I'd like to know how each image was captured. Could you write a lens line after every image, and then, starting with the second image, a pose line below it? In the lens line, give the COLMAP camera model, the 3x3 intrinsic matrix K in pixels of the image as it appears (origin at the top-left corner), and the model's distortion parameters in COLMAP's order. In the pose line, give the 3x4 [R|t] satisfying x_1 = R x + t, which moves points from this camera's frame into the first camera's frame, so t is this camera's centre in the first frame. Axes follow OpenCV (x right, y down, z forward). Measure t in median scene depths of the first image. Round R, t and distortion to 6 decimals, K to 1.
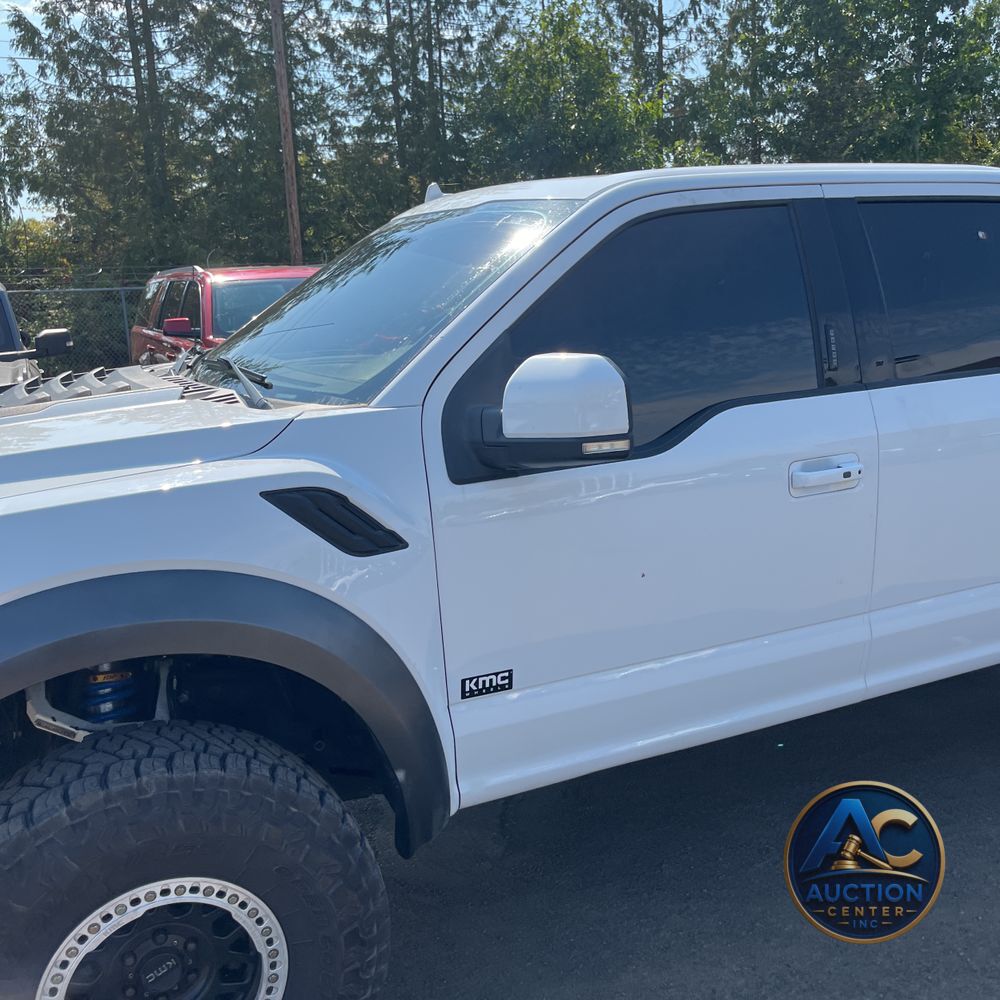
lens RADIAL K [[1021.3, 0, 500.0], [0, 1021.3, 500.0], [0, 0, 1]] dist [0.040395, -0.048998]
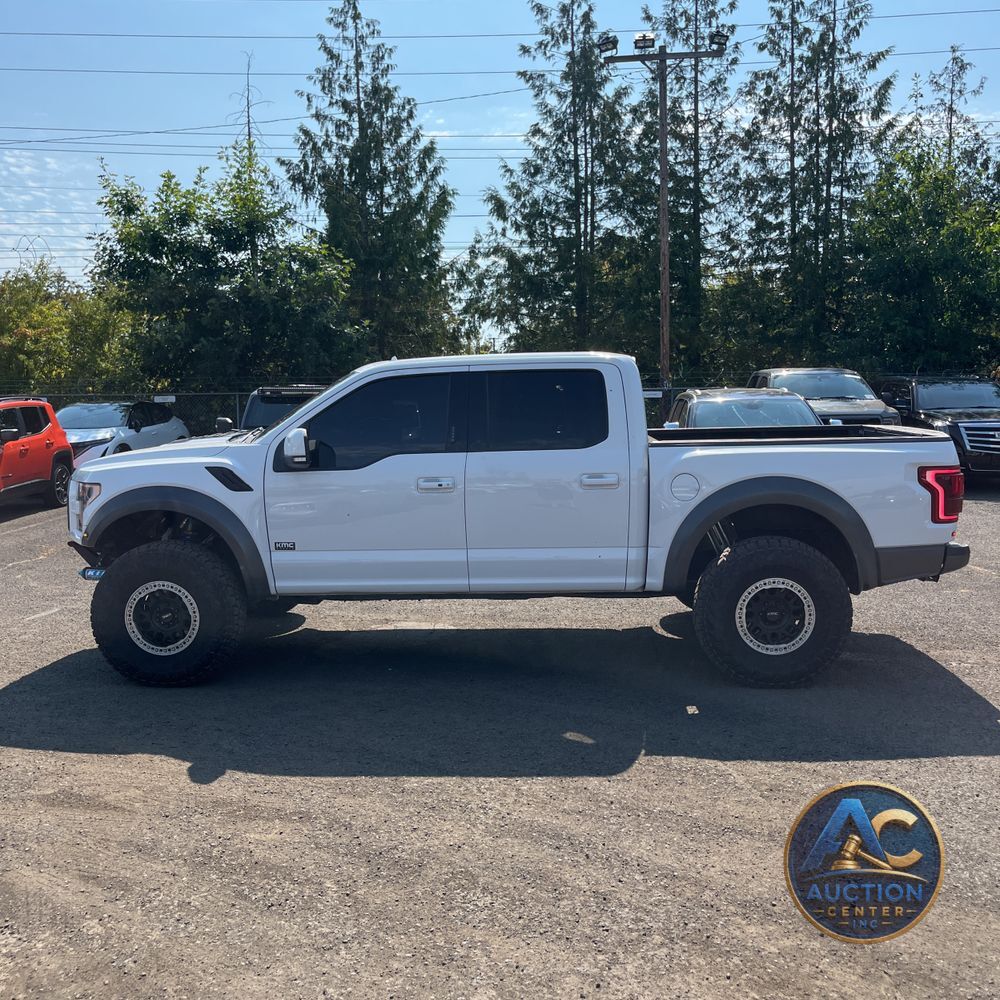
lens RADIAL K [[1021.3, 0, 500.0], [0, 1021.3, 500.0], [0, 0, 1]] dist [0.040395, -0.048998]
pose [[0.873430, 0.071741, -0.481635, 1.579648], [-0.116381, 0.991178, -0.063414, 0.142372], [0.472837, 0.111441, 0.874074, -1.005068]]
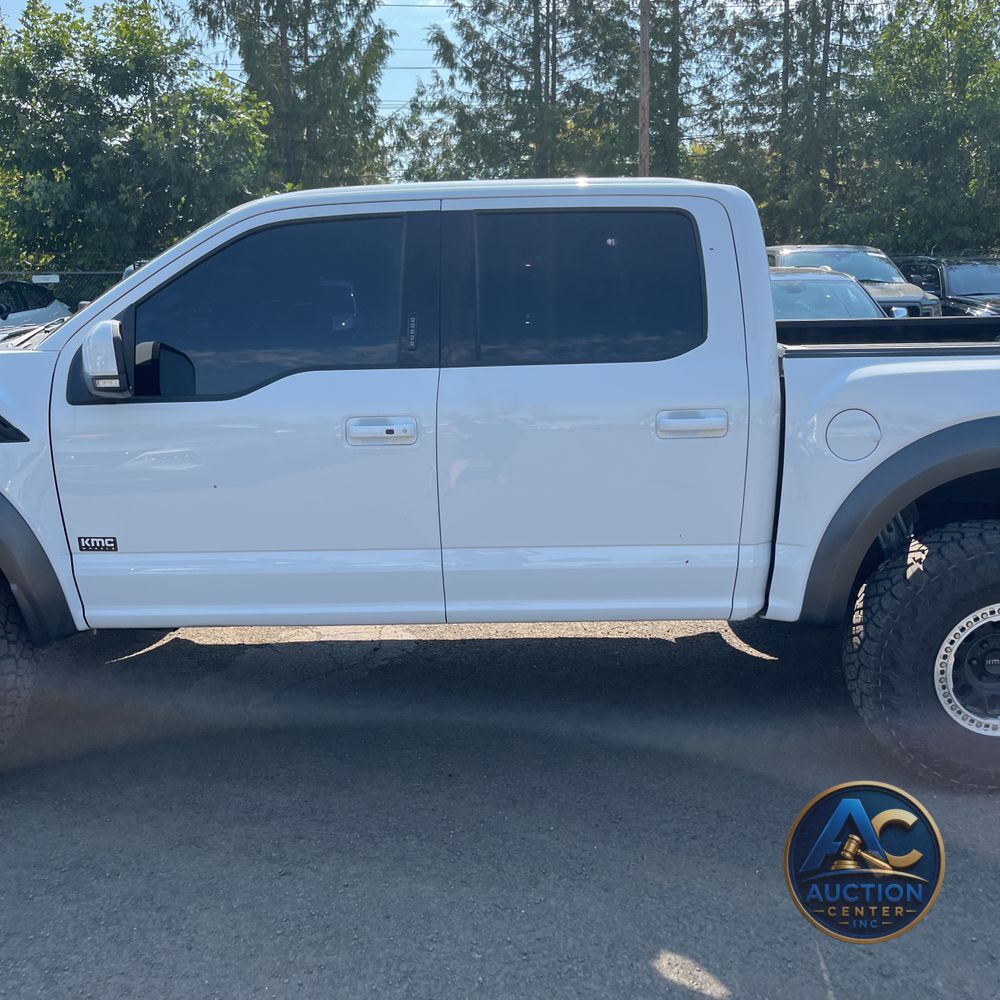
lens RADIAL K [[1021.3, 0, 500.0], [0, 1021.3, 500.0], [0, 0, 1]] dist [0.040395, -0.048998]
pose [[0.900241, 0.117250, -0.419308, 0.972981], [-0.111891, 0.993015, 0.037446, -0.002686], [0.420769, 0.013206, 0.907072, -0.084273]]
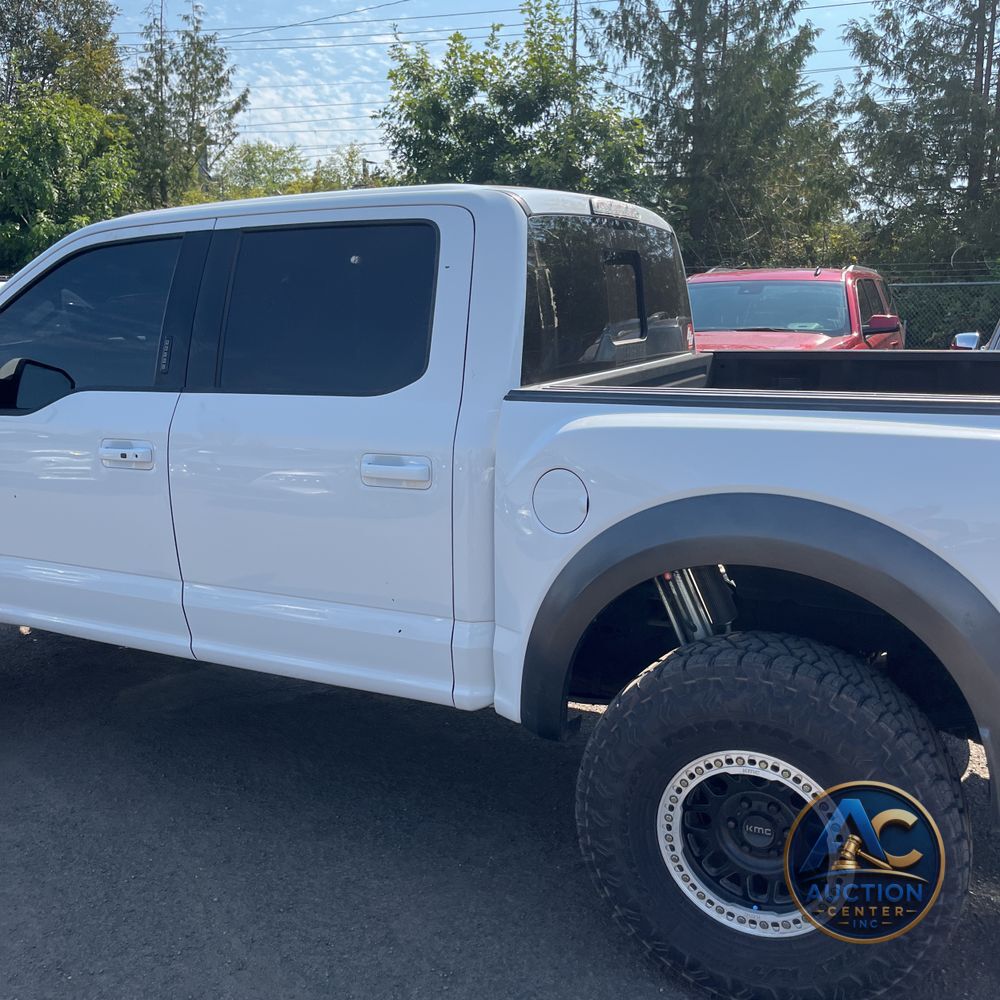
lens RADIAL K [[1021.3, 0, 500.0], [0, 1021.3, 500.0], [0, 0, 1]] dist [0.040395, -0.048998]
pose [[0.605391, 0.181784, -0.774891, 1.546110], [-0.175712, 0.980073, 0.092641, -0.162903], [0.776290, 0.080074, 0.625269, 0.564287]]
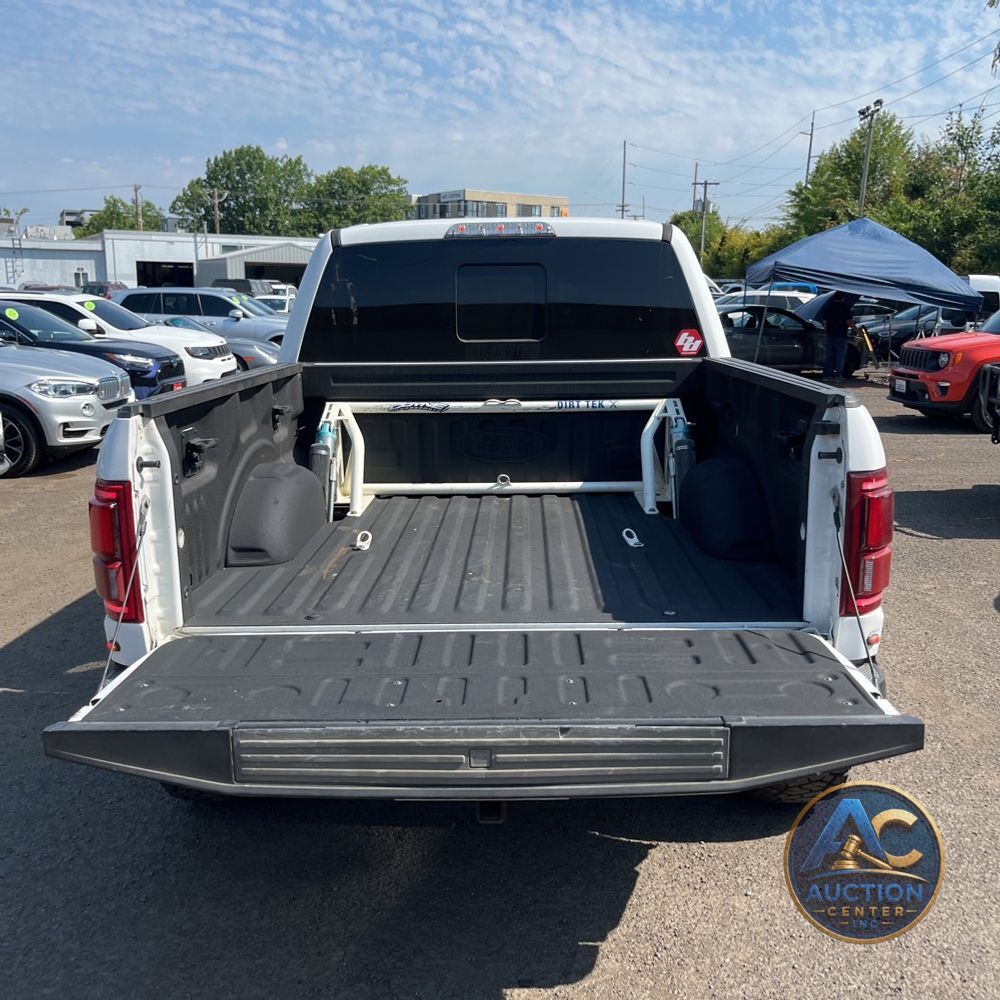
lens RADIAL K [[1018.8, 0, 502.3], [0, 1018.8, 508.0], [0, 0, 1]] dist [0.053869, -0.064729]
pose [[-0.462305, 0.214569, -0.860369, 1.979296], [-0.161612, 0.933641, 0.319682, -0.527052], [0.871869, 0.286836, -0.396950, 2.184697]]
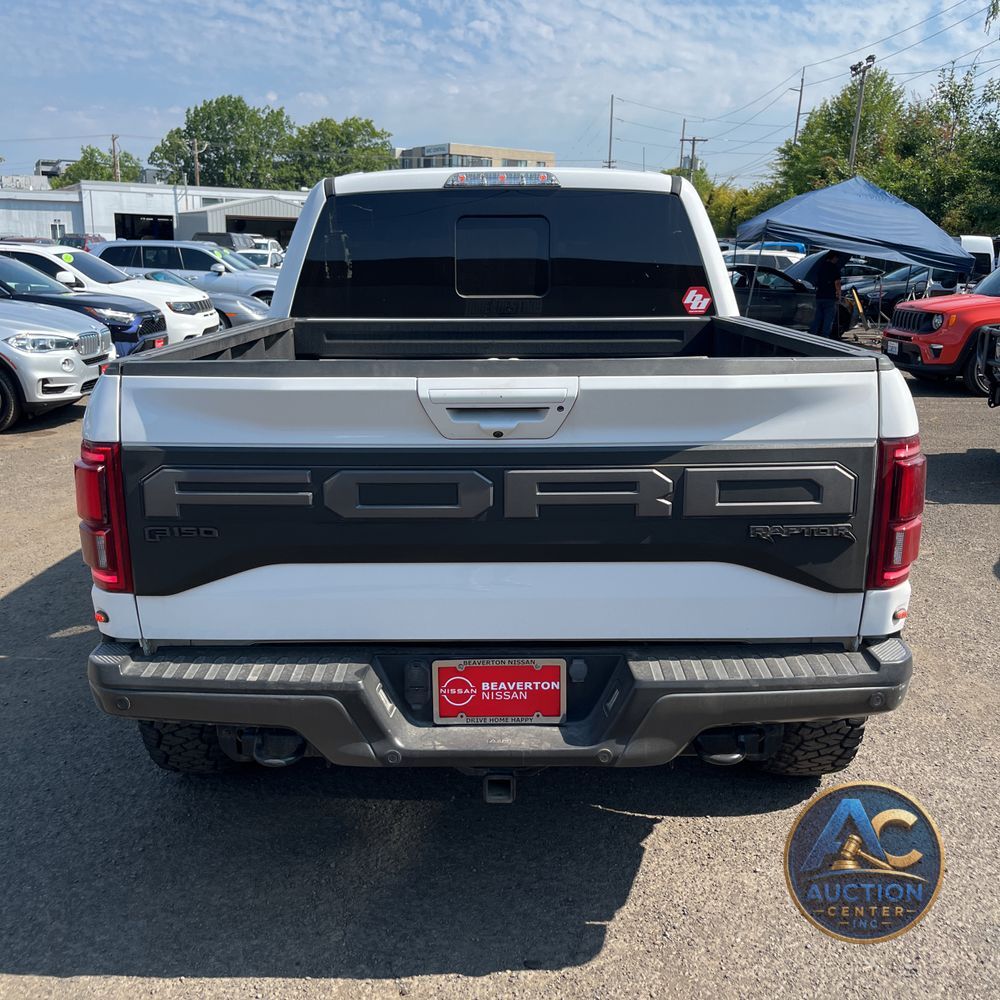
lens RADIAL K [[1021.3, 0, 500.0], [0, 1021.3, 500.0], [0, 0, 1]] dist [0.040395, -0.048998]
pose [[-0.450362, 0.239094, -0.860237, 1.947711], [-0.172879, 0.921893, 0.346738, -0.512405], [0.875949, 0.304874, -0.373851, 2.140403]]
